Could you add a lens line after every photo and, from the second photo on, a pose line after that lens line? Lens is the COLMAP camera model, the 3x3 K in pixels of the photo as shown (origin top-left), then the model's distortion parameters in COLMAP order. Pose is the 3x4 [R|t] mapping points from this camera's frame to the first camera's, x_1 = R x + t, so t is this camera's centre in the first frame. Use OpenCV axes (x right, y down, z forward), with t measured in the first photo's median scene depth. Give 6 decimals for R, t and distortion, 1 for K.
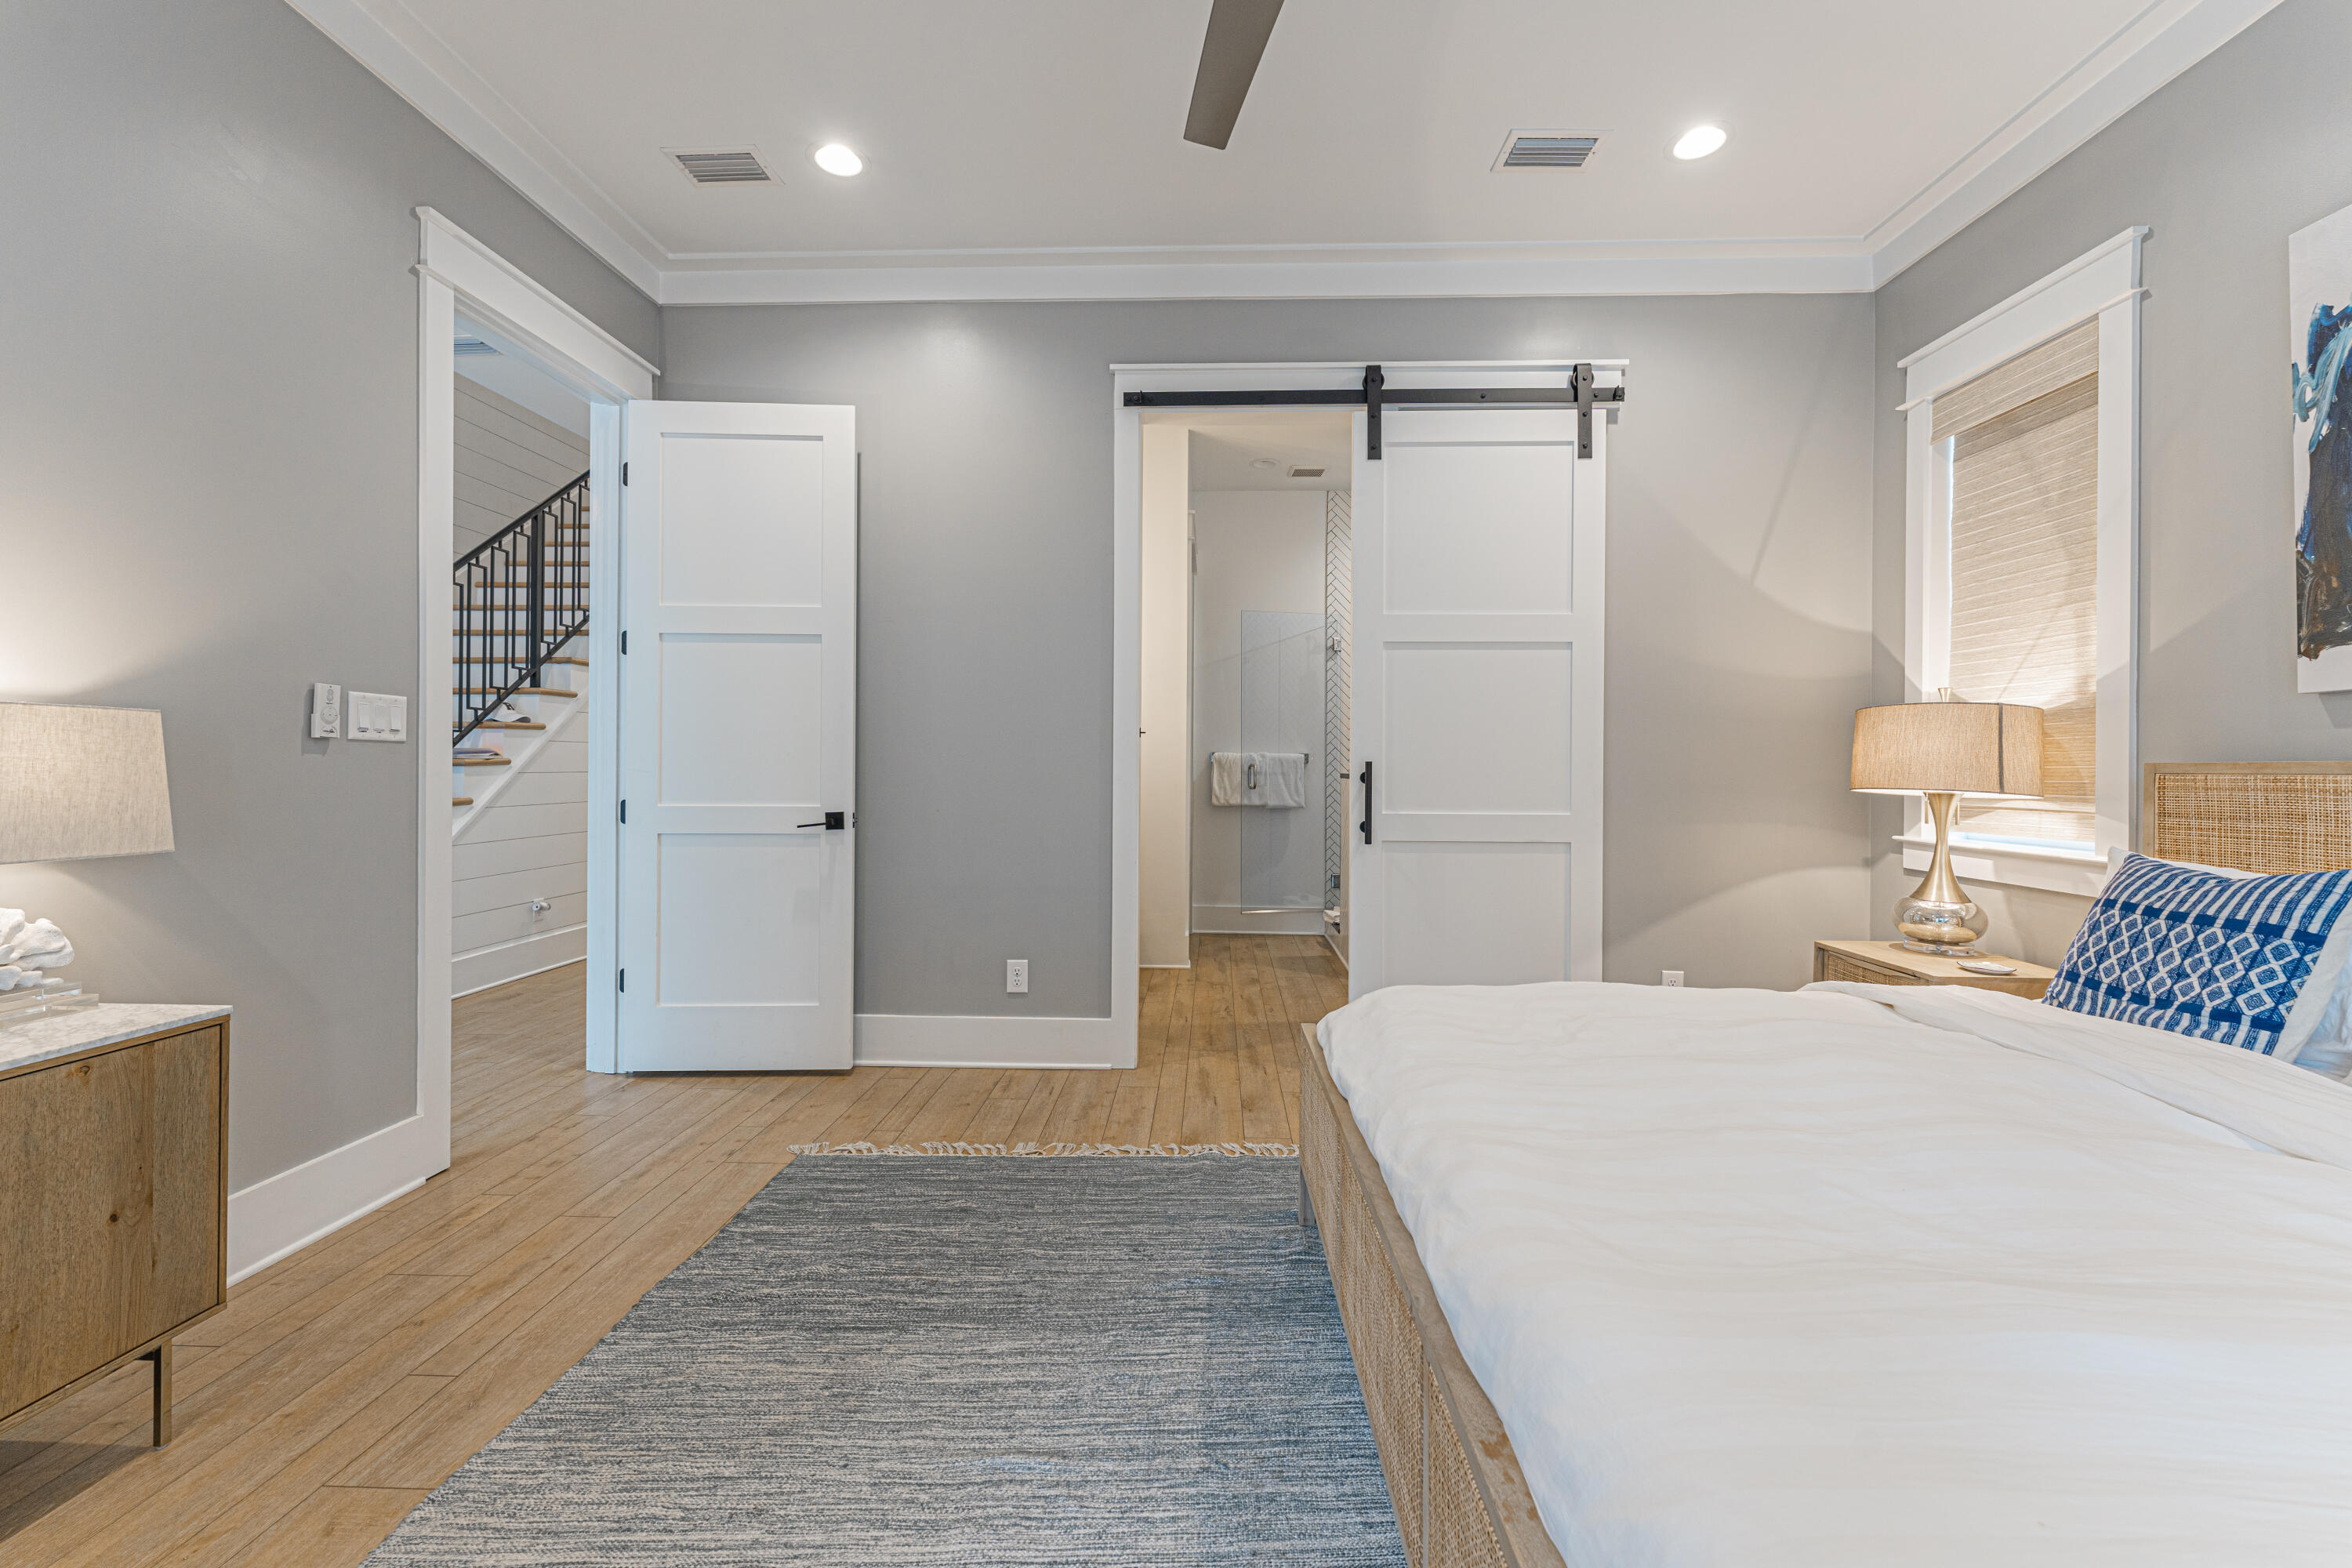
lens RADIAL K [[950.0, 0, 1167.5], [0, 950.0, 762.3], [0, 0, 1]] dist [0.011285, -0.000009]
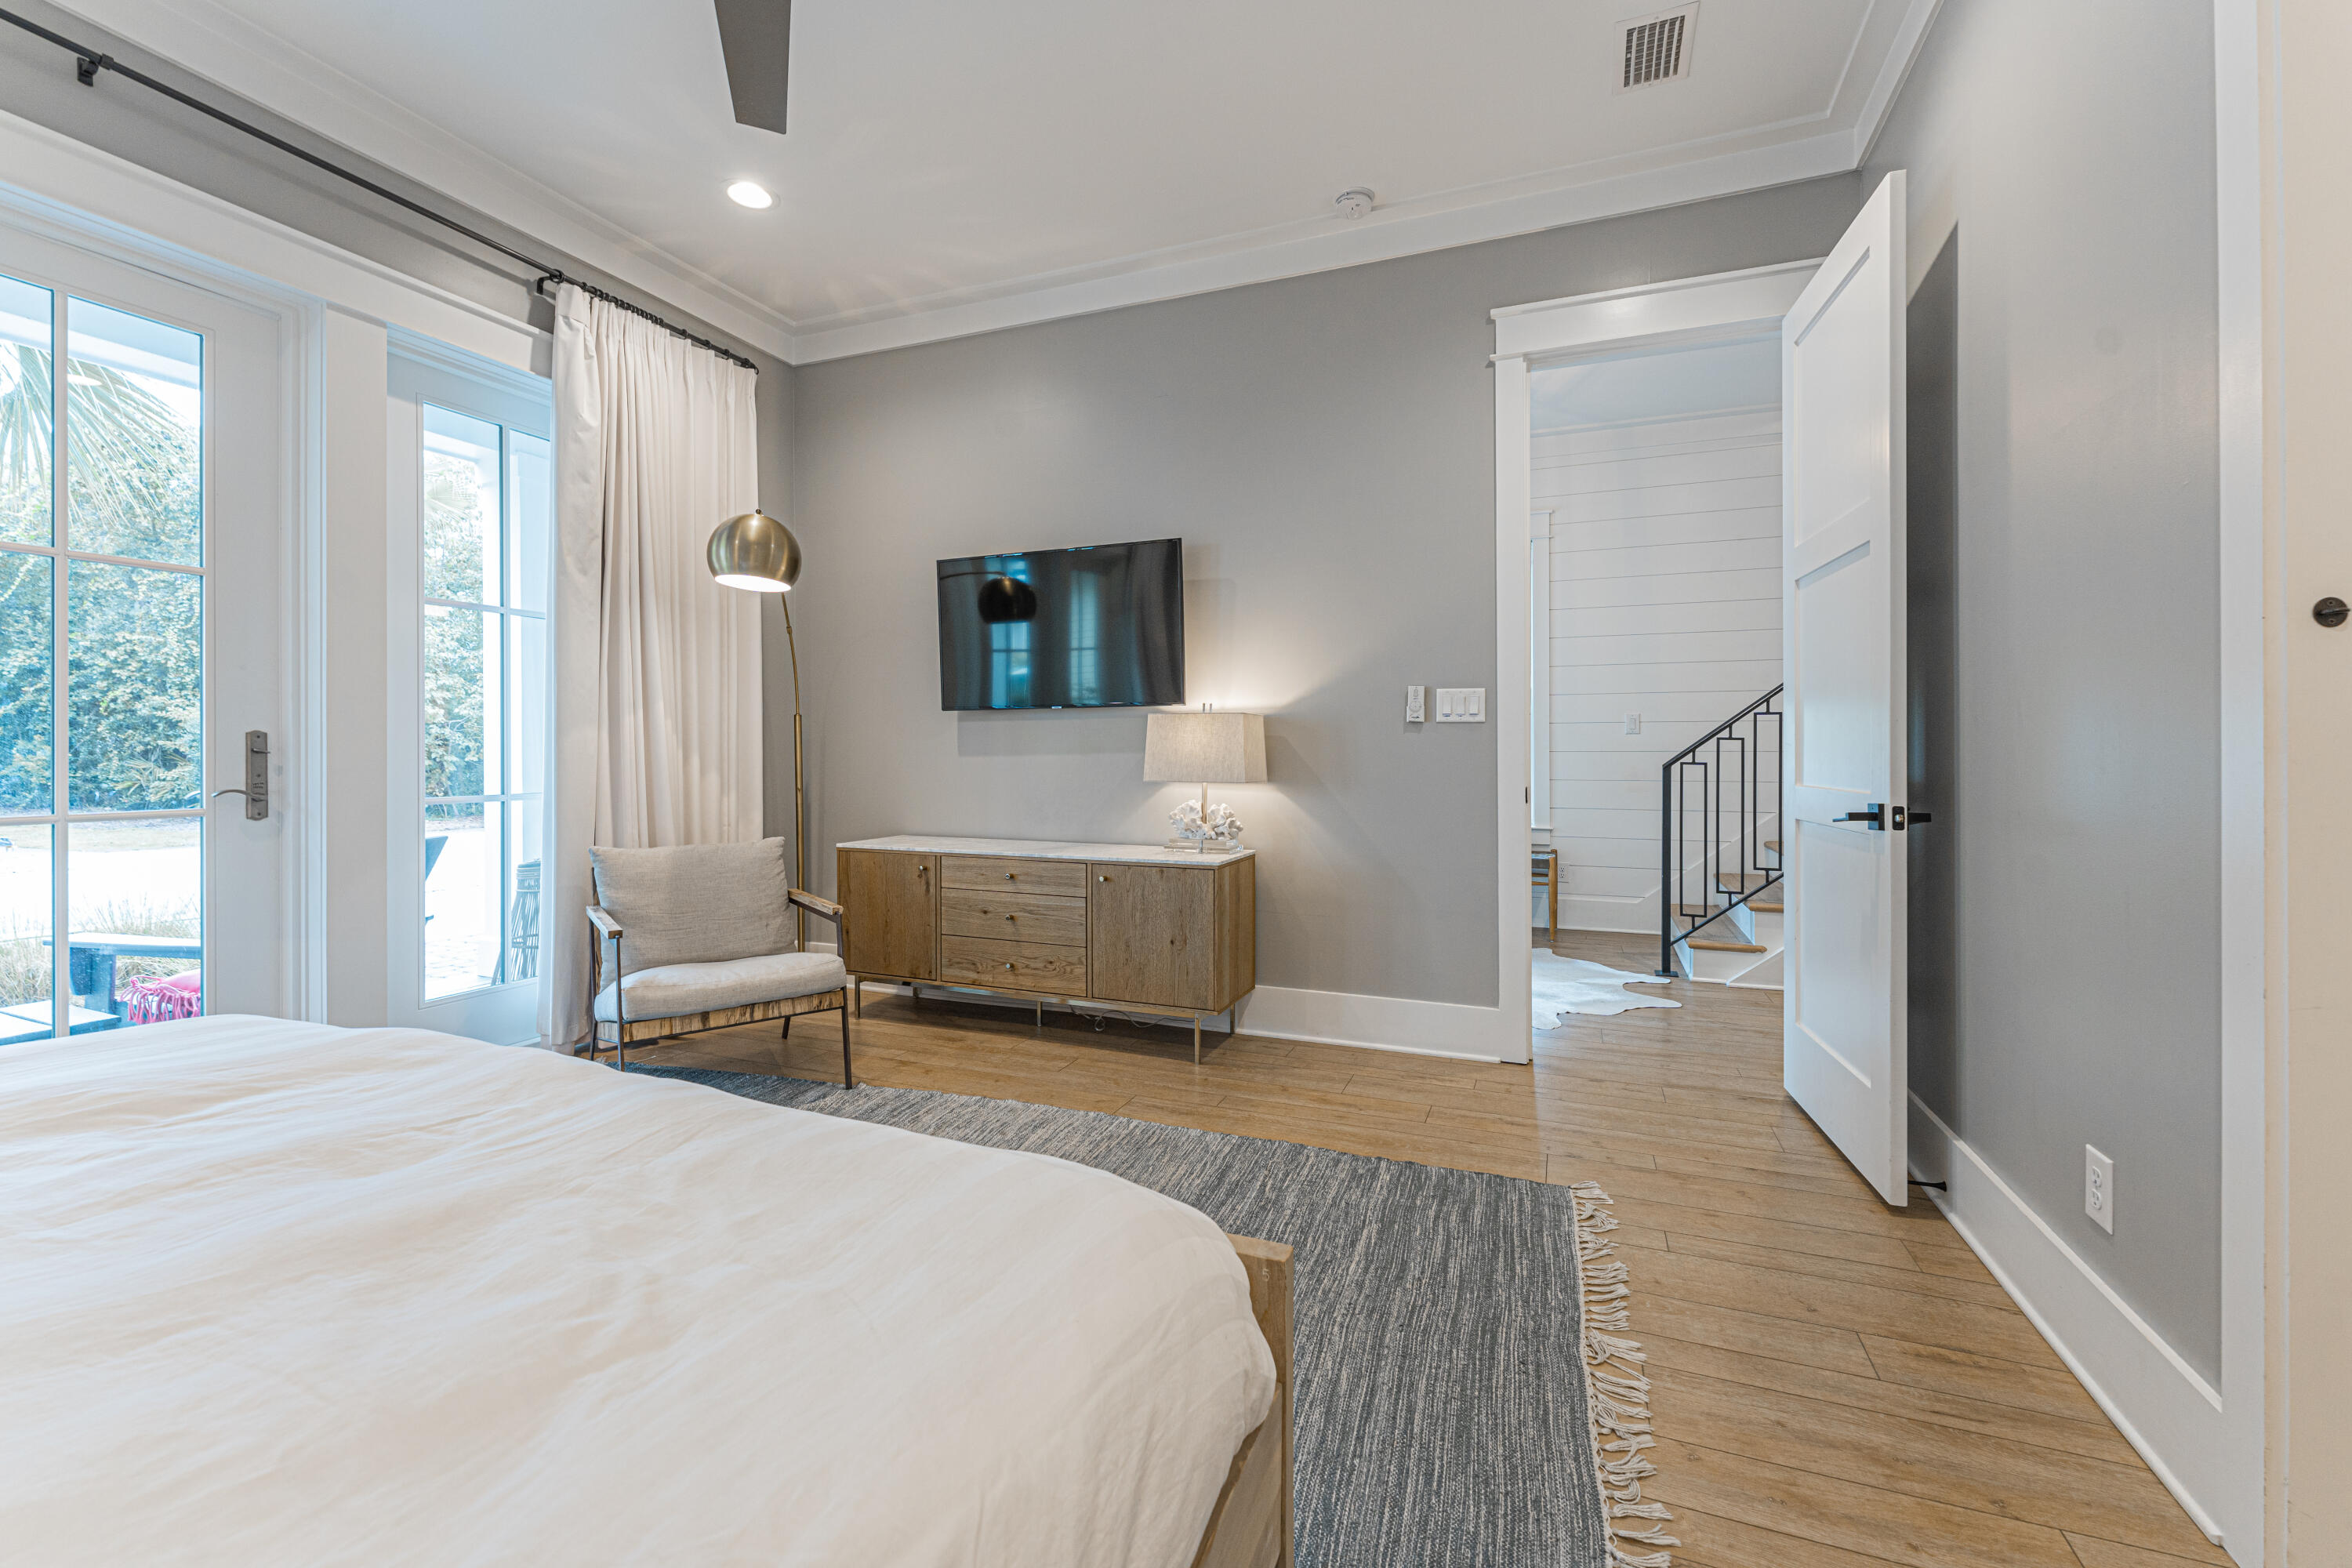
lens RADIAL K [[976.8, 0, 1241.2], [0, 976.8, 753.7], [0, 0, 1]] dist [-0.000466, 0.000002]
pose [[-0.303628, -0.002352, -0.952788, 0.577359], [0.001364, 0.999995, -0.002903, 0.024874], [0.952790, -0.002181, -0.303623, 1.051156]]
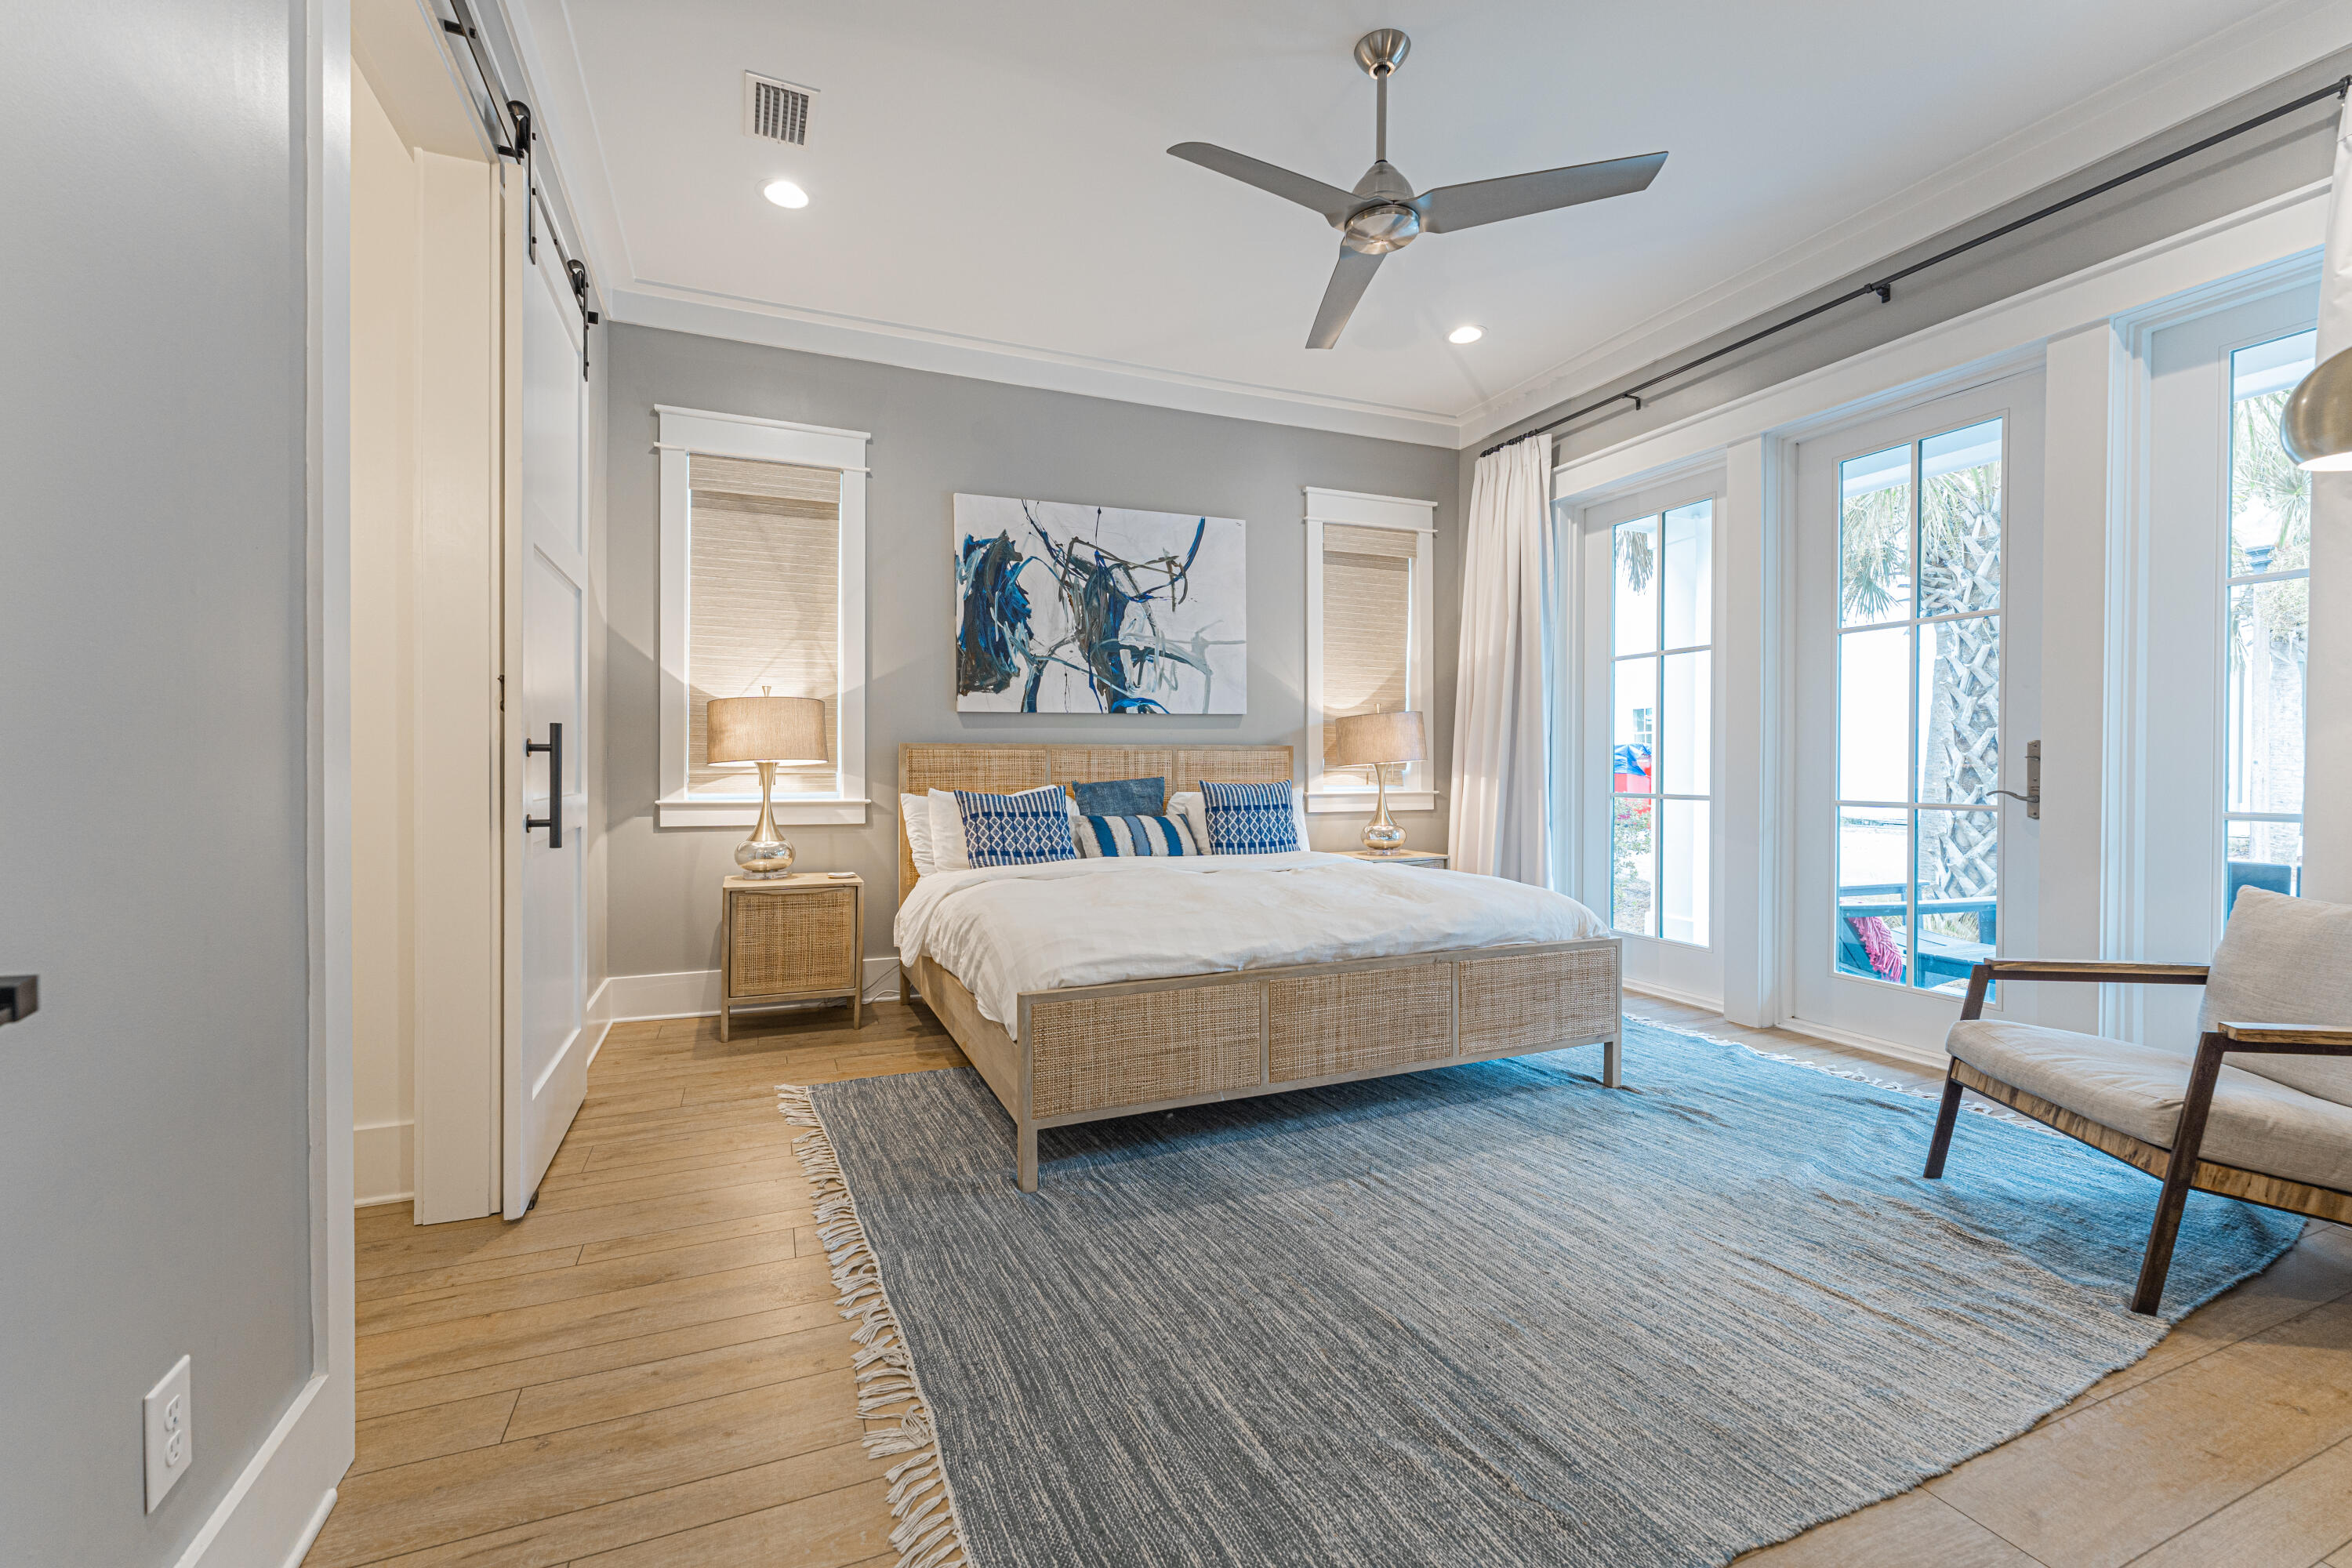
lens RADIAL K [[933.2, 0, 1144.4], [0, 933.2, 785.6], [0, 0, 1]] dist [0.000821, 0.000060]
pose [[-0.390093, -0.026694, 0.920388, -0.735228], [-0.008603, 0.999642, 0.025346, 0.030543], [-0.920735, 0.001970, -0.390183, 1.175072]]
